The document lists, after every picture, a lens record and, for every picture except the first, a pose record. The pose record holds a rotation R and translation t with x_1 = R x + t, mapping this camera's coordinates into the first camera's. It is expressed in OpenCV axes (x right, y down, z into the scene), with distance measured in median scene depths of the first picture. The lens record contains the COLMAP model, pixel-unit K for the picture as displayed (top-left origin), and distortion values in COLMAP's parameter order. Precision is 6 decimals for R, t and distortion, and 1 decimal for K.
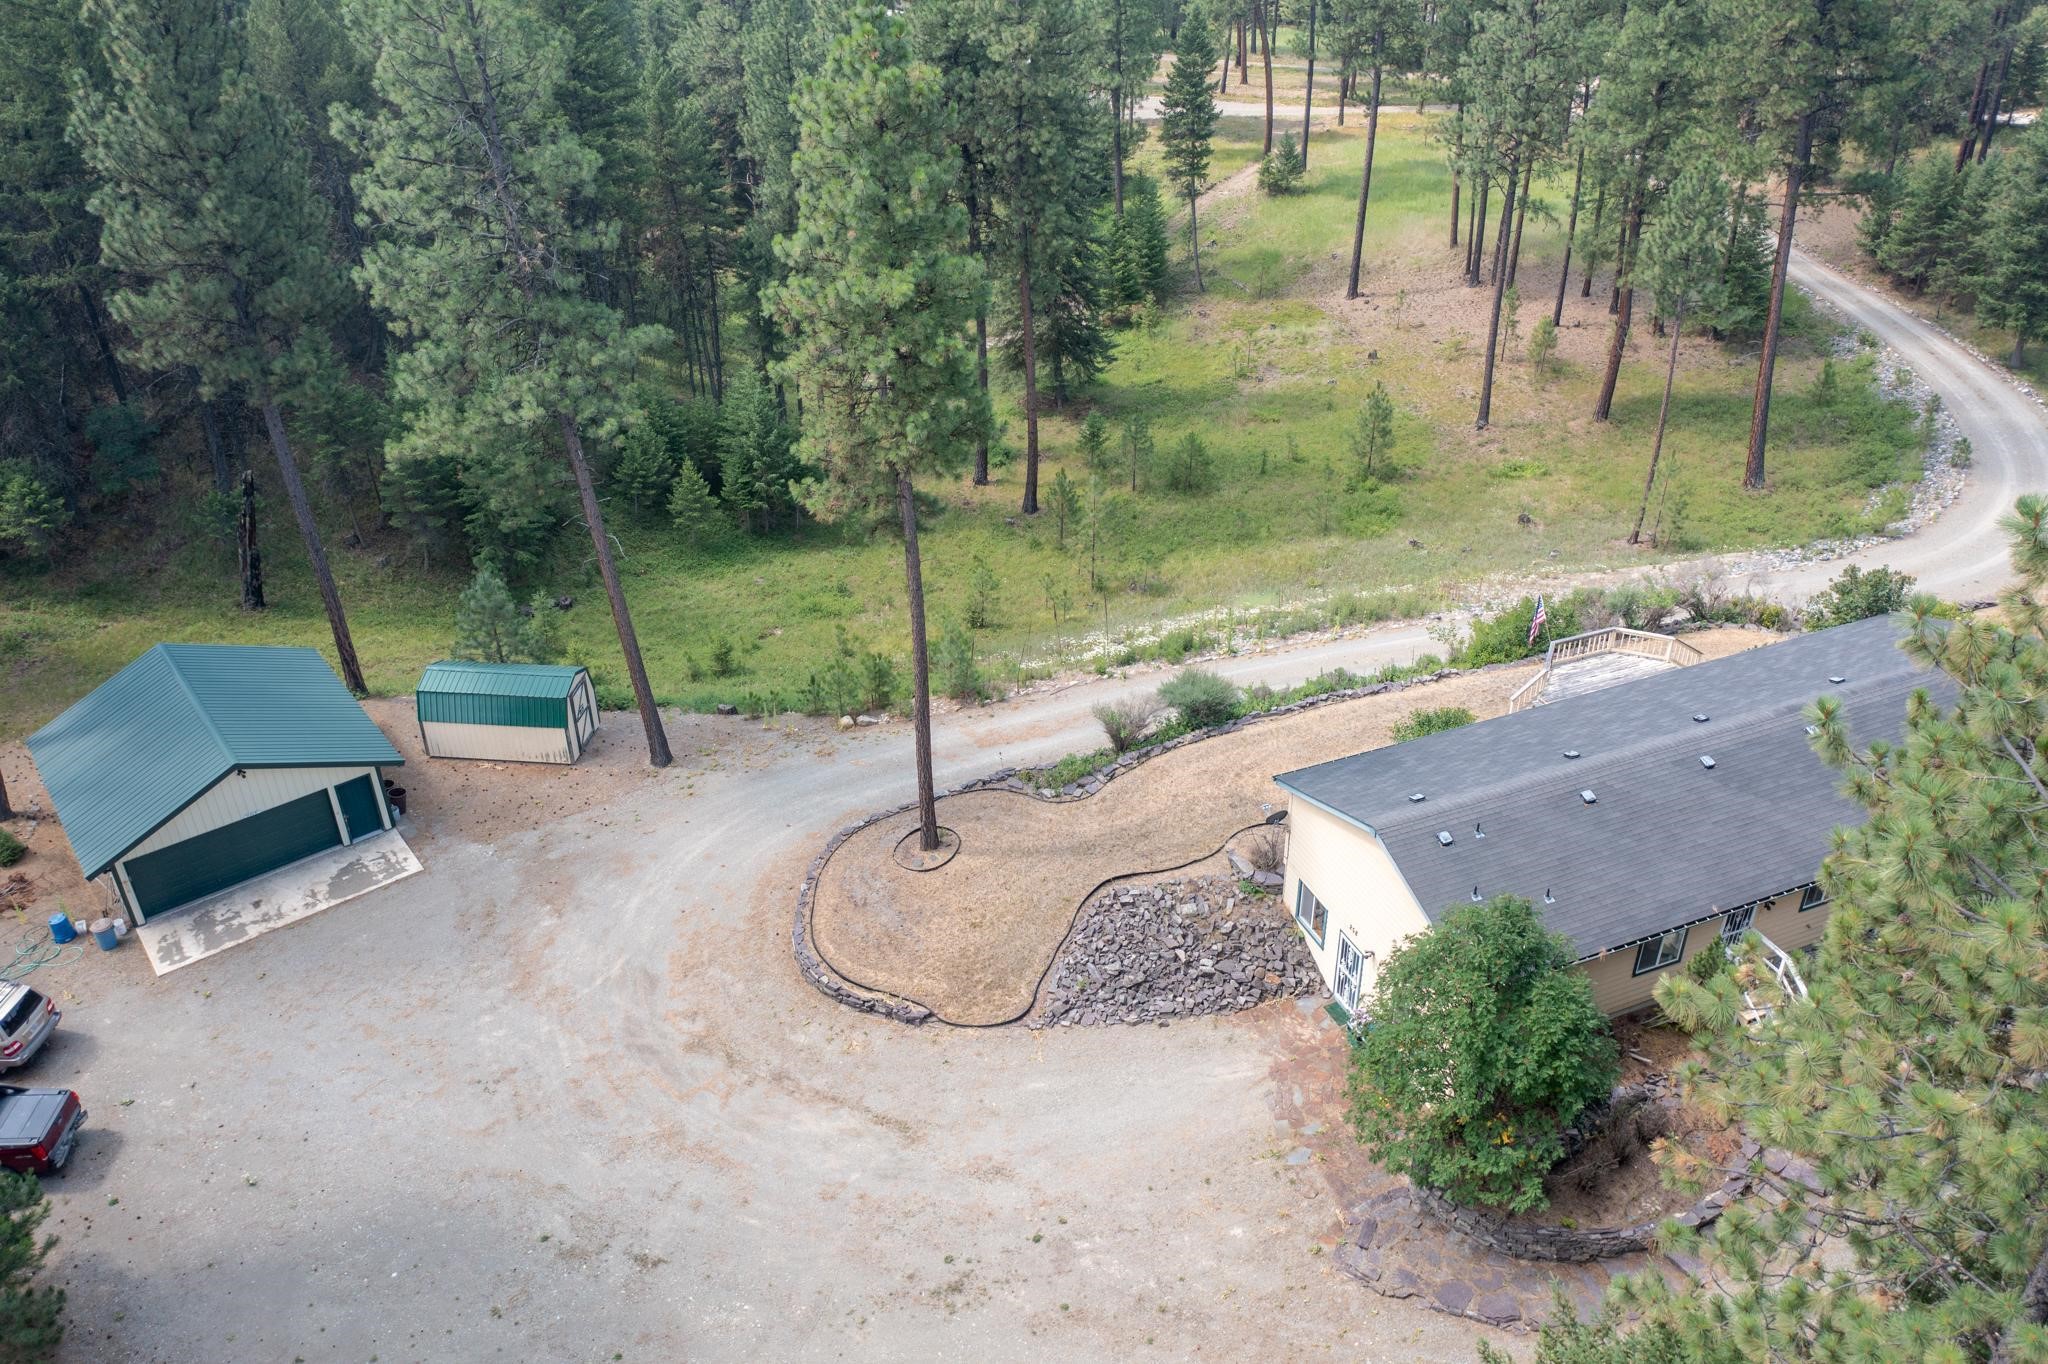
lens RADIAL K [[1626.4, 0, 1025.8], [0, 1626.4, 681.8], [0, 0, 1]] dist [-0.026400, 0.013874]
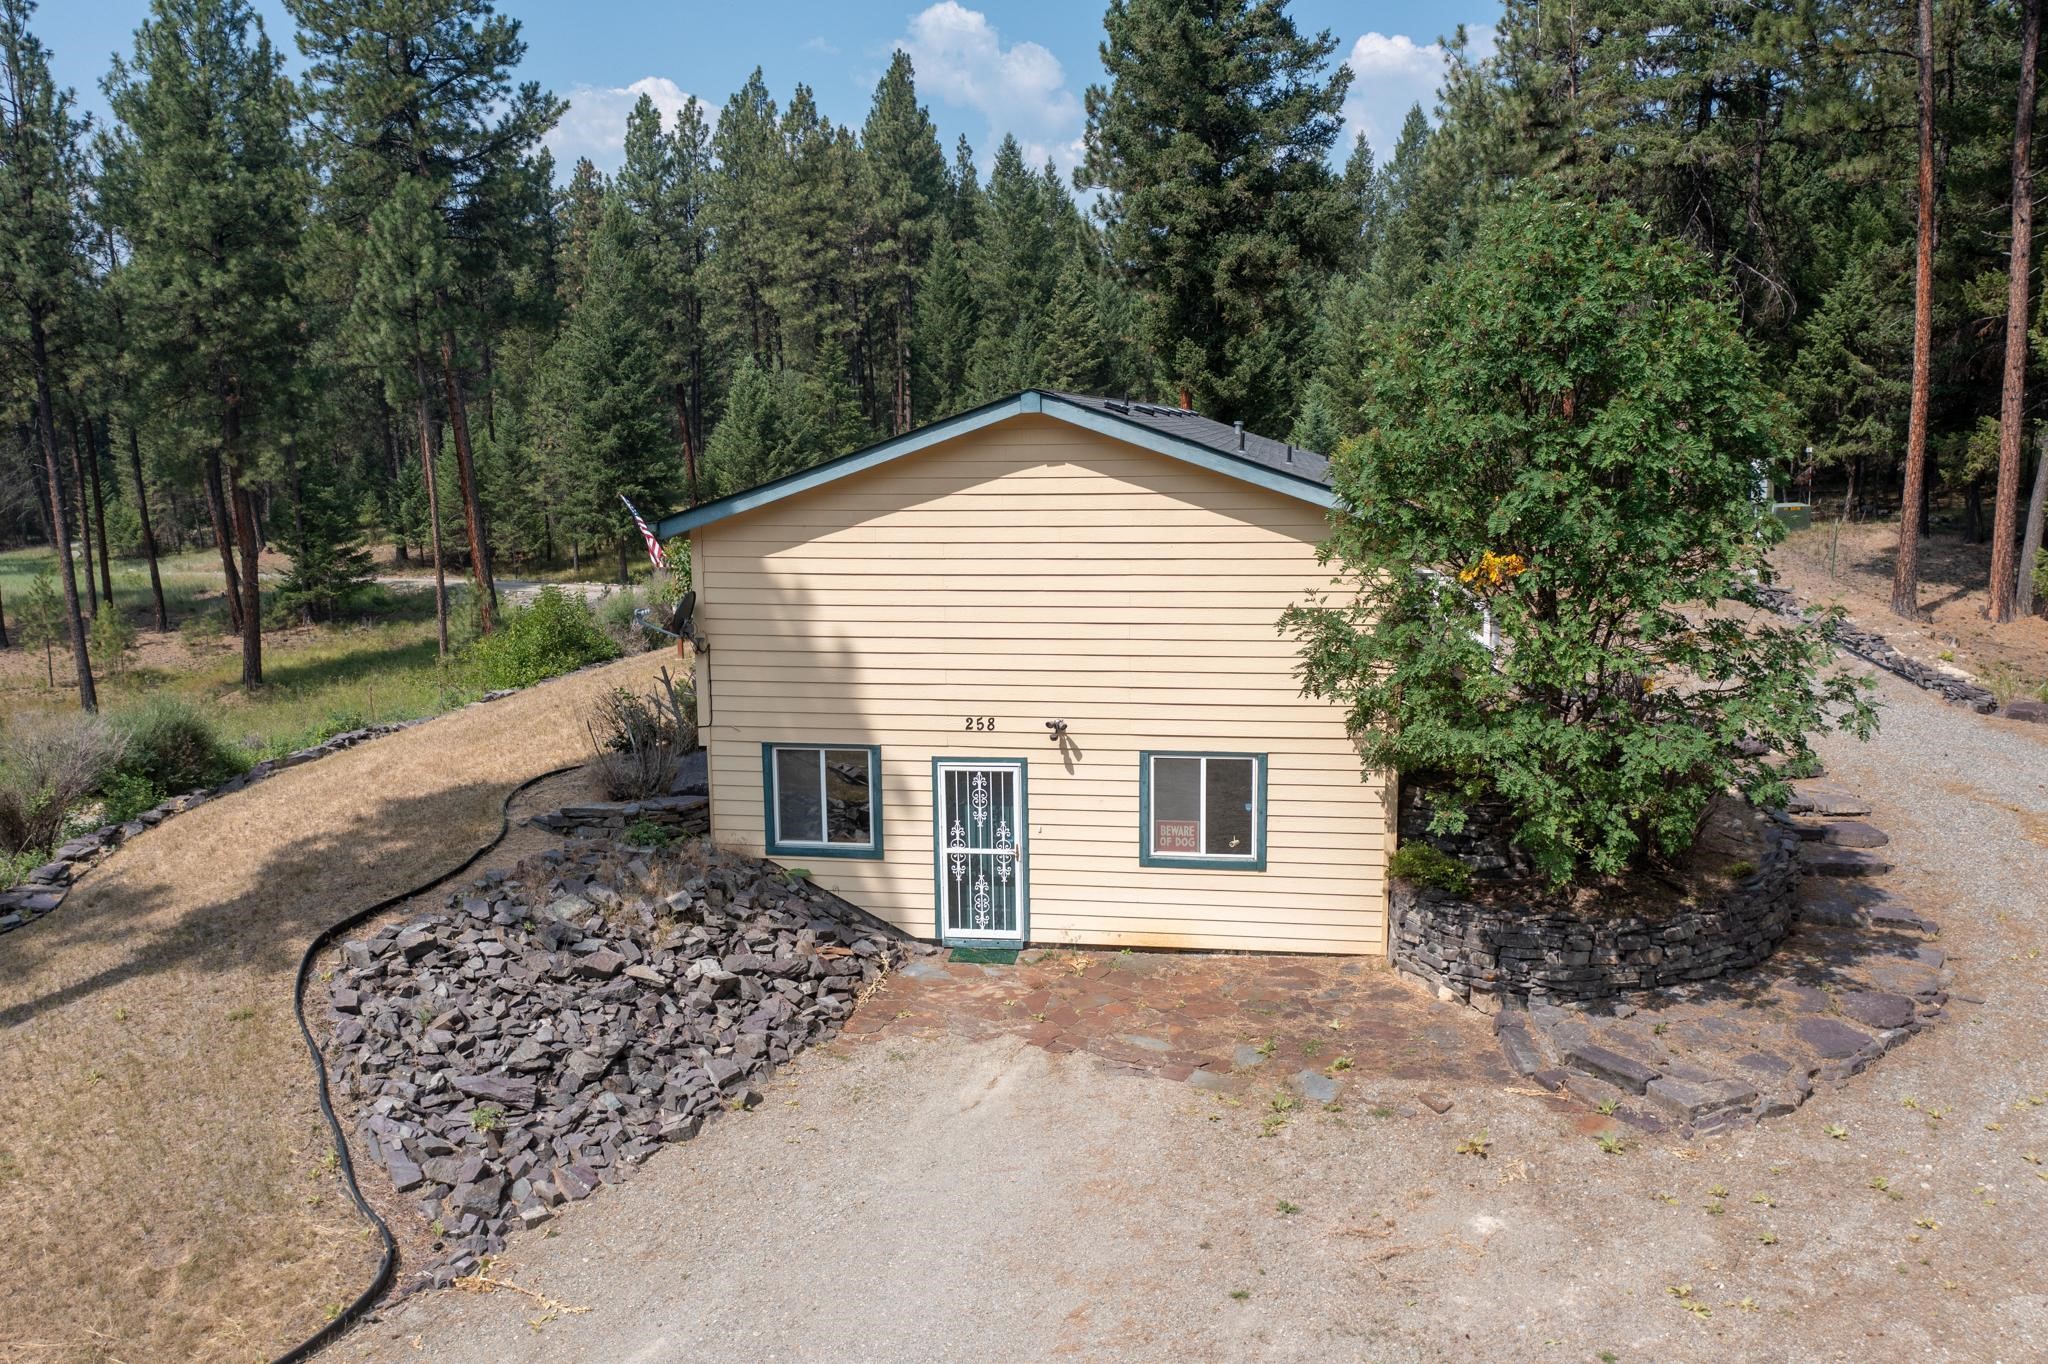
lens RADIAL K [[1626.4, 0, 1024.8], [0, 1626.4, 682.5], [0, 0, 1]] dist [-0.026400, 0.013874]
pose [[0.522504, -0.135356, 0.841824, -0.173690], [0.460803, 0.875538, -0.145234, 0.210264], [-0.717391, 0.463801, 0.519845, 0.726783]]
